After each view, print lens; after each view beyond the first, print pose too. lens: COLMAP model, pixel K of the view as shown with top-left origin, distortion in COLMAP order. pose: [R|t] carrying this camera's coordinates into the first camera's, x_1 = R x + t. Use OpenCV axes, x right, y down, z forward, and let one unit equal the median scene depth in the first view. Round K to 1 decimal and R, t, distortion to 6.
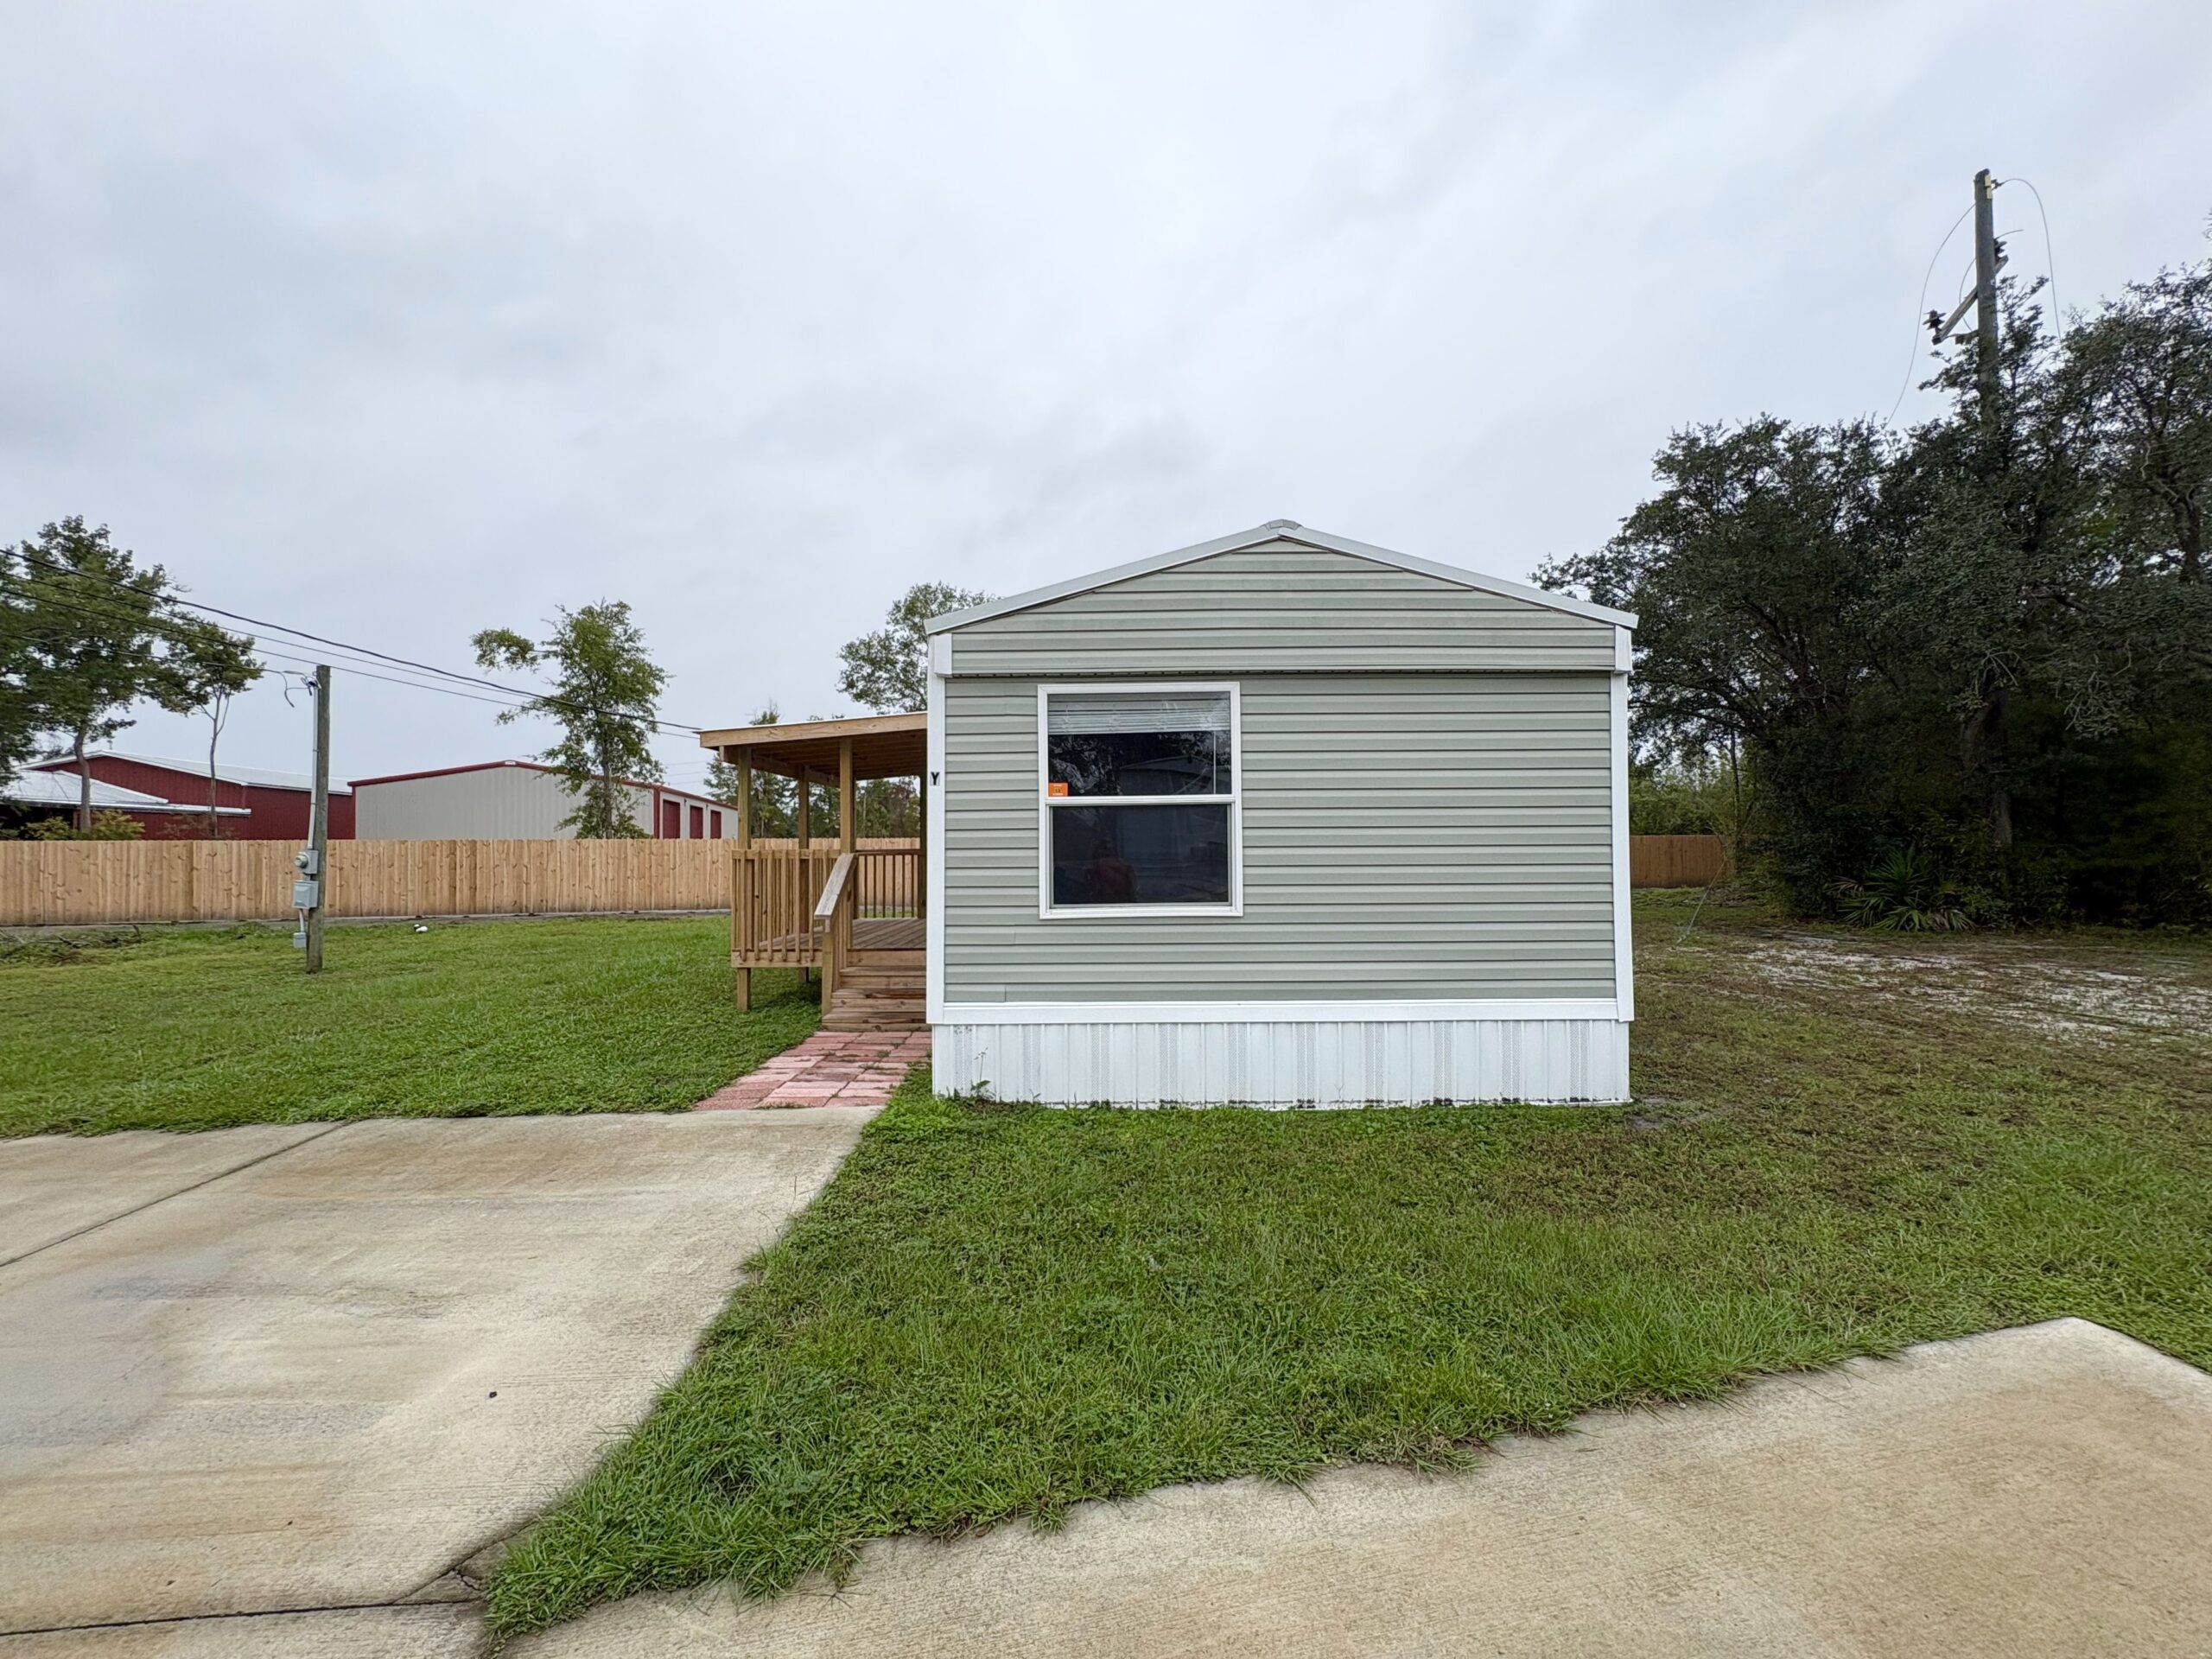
lens RADIAL K [[892.8, 0, 1106.0], [0, 892.8, 829.5], [0, 0, 1]] dist [0.000862, -0.000032]
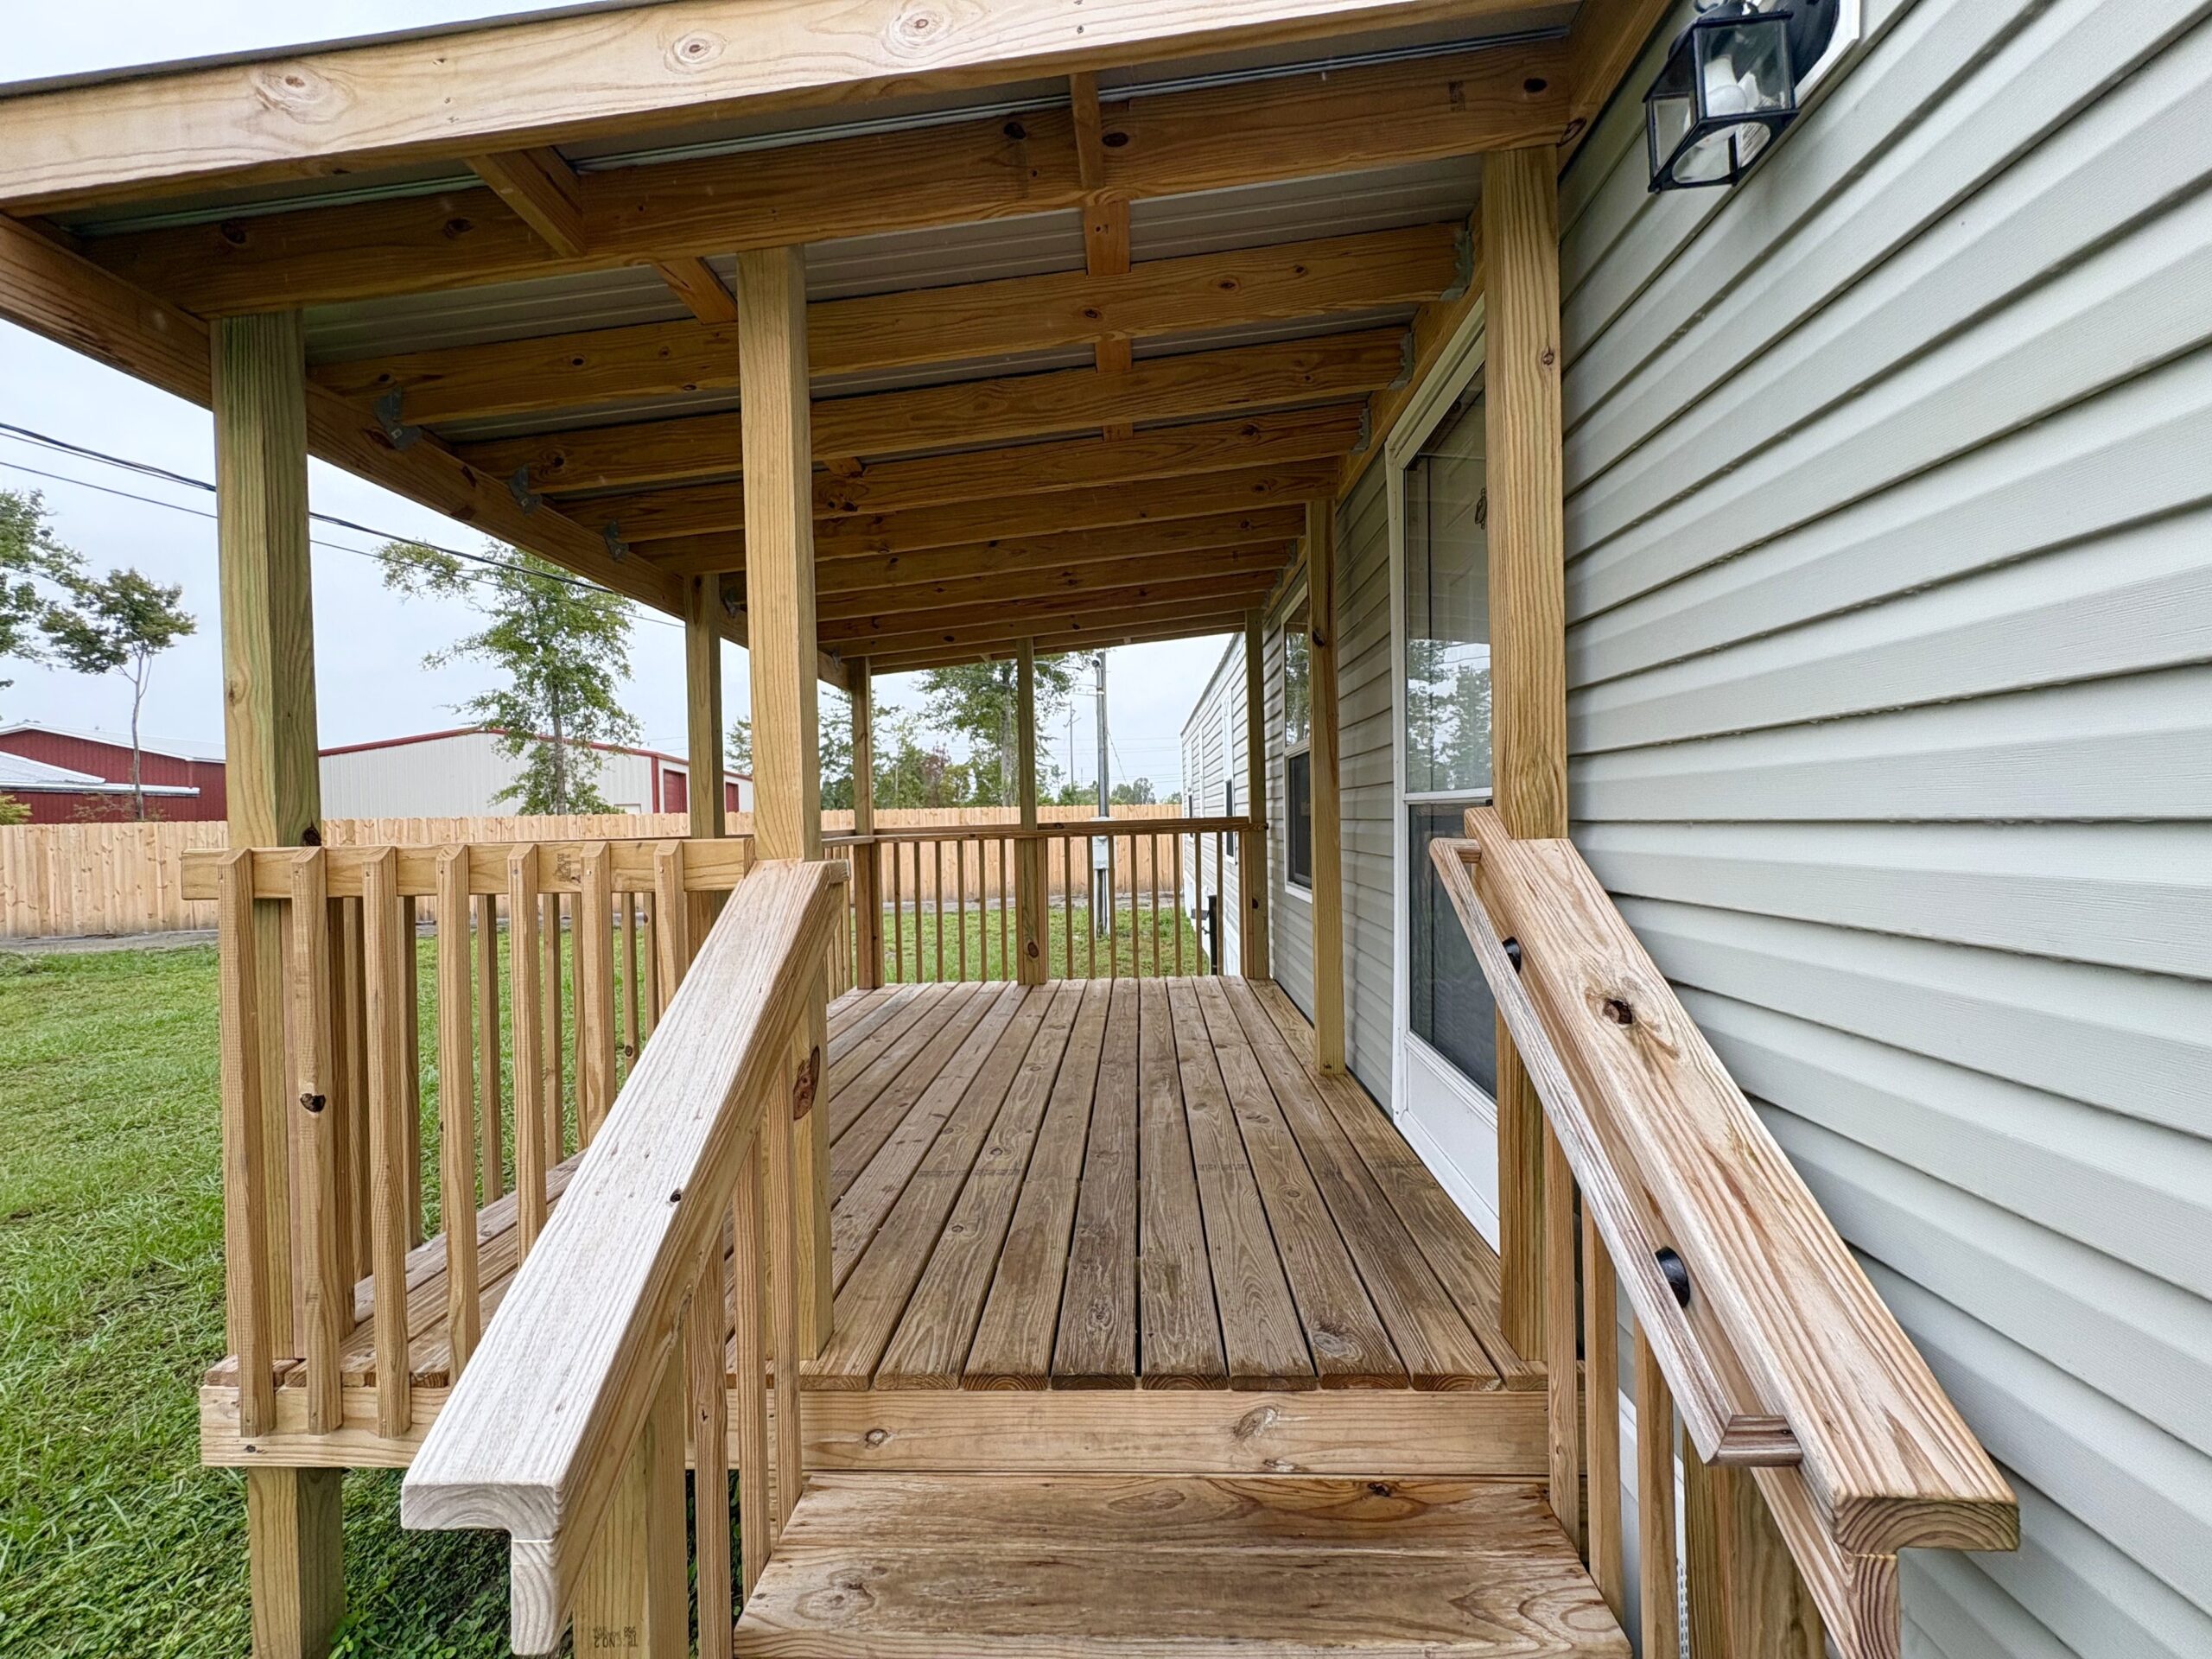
lens RADIAL K [[879.4, 0, 1106.0], [0, 879.4, 829.5], [0, 0, 1]] dist [-0.001895, -0.000275]
pose [[0.999377, -0.014088, -0.032362, -0.069627], [0.015154, 0.999343, 0.032914, 0.004779], [0.031877, -0.033384, 0.998934, 0.261978]]
